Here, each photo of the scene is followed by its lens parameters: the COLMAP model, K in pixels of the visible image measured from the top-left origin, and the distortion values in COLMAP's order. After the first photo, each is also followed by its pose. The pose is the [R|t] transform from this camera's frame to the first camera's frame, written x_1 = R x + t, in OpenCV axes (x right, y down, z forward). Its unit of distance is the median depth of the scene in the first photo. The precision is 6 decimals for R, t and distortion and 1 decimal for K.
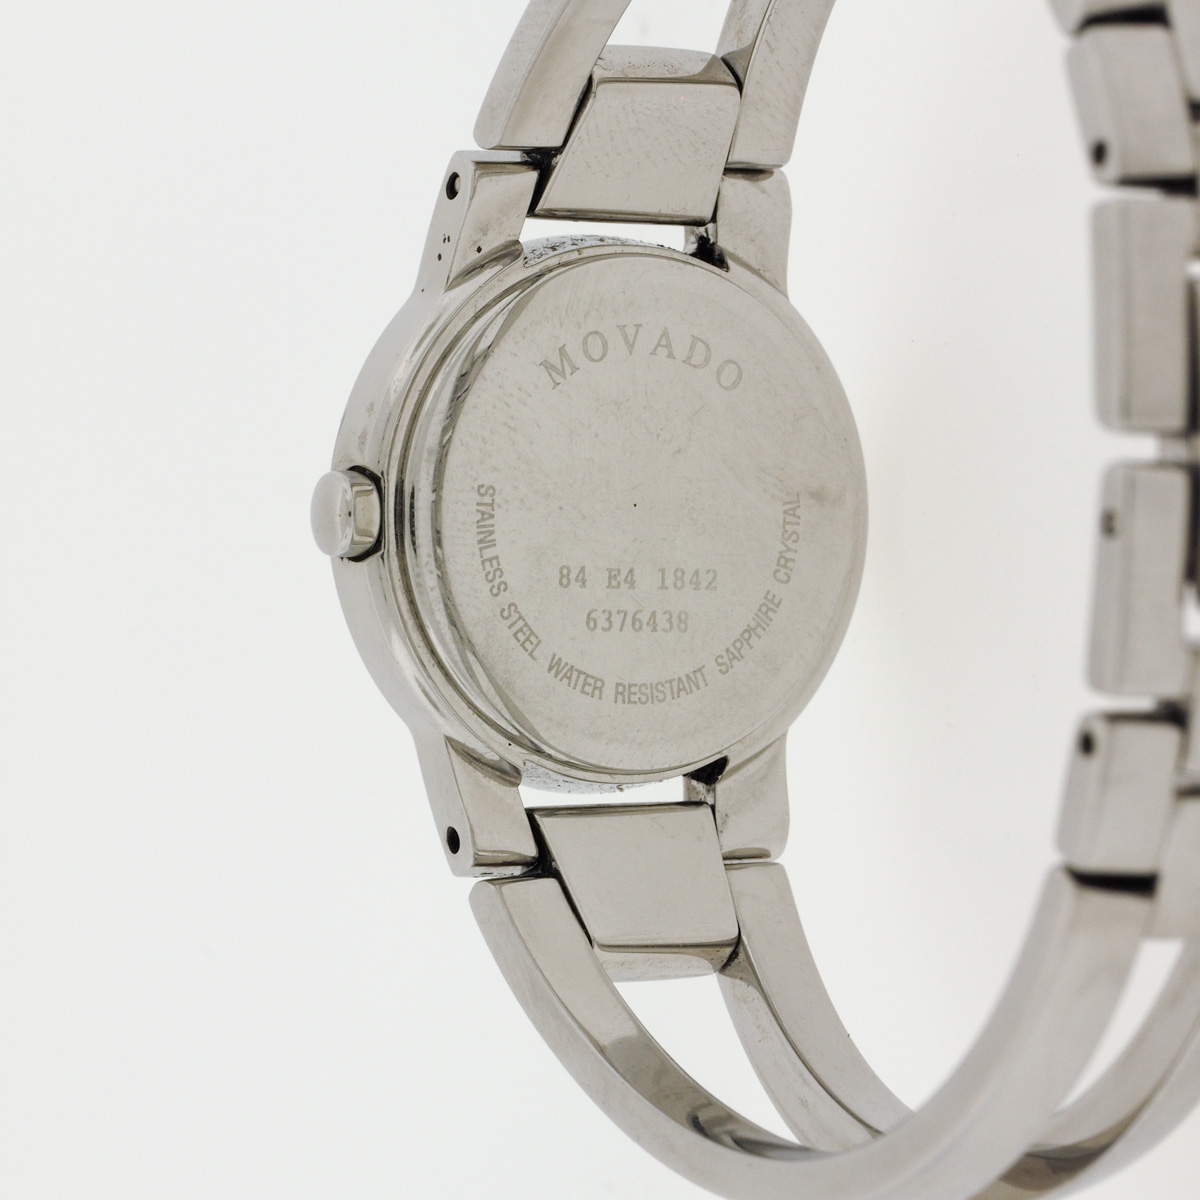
lens RADIAL K [[7349.2, 0, 600.0], [0, 7349.2, 600.0], [0, 0, 1]] dist [-0.193123, -18.810727]
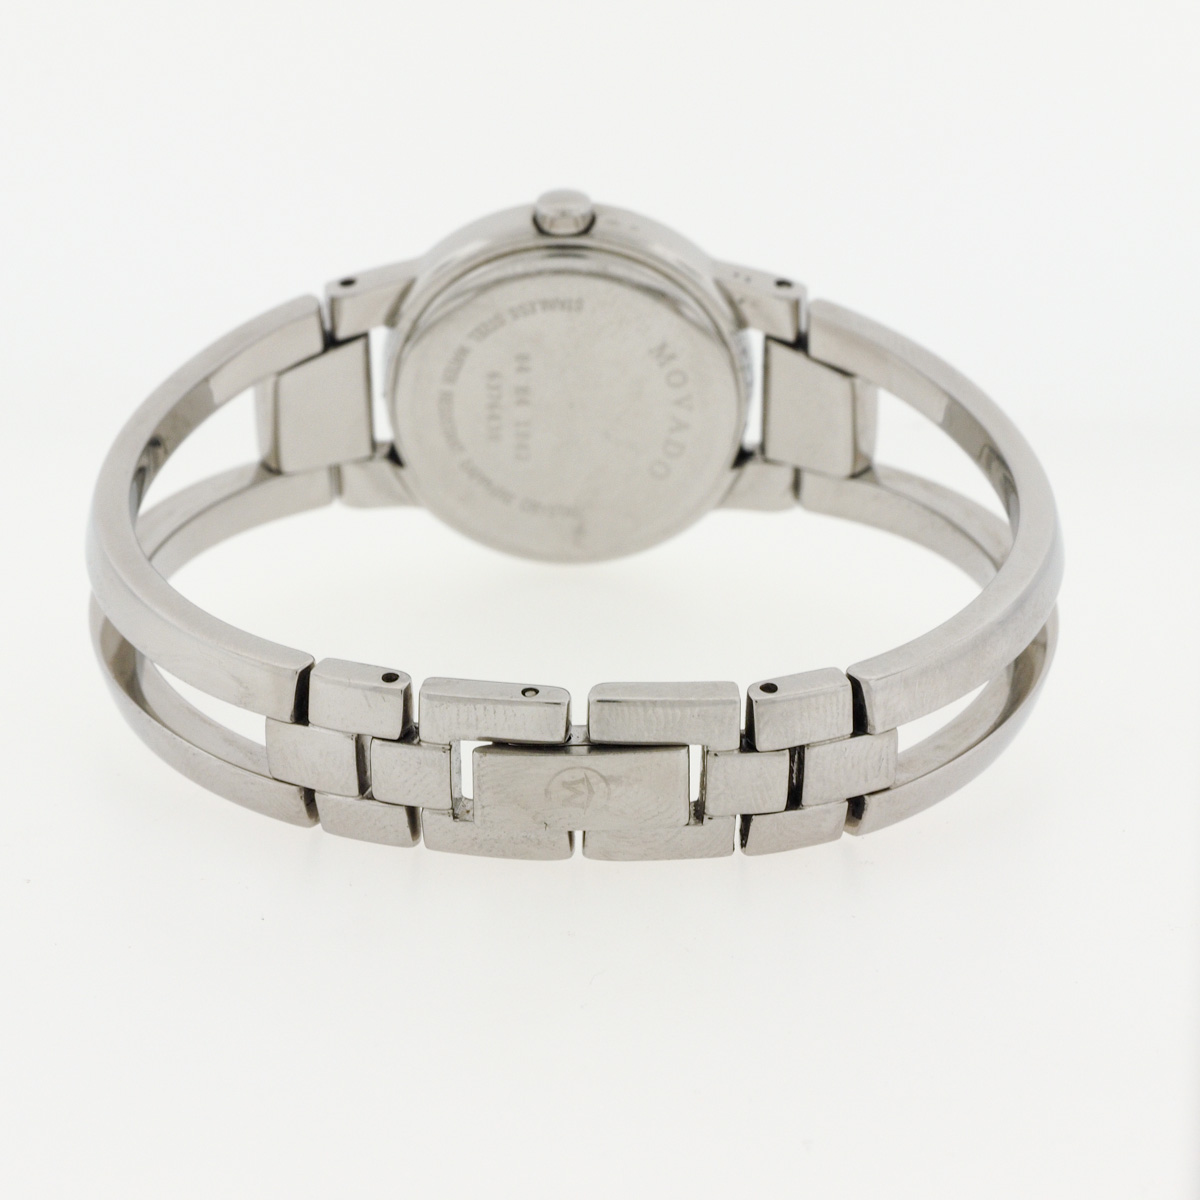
lens RADIAL K [[7349.2, 0, 600.0], [0, 7349.2, 600.0], [0, 0, 1]] dist [-0.193123, -18.810727]
pose [[-0.005591, 0.999984, 0.000692, 0.043463], [-0.999539, -0.005609, 0.029853, -0.063862], [0.029856, -0.000525, 0.999554, -0.497731]]
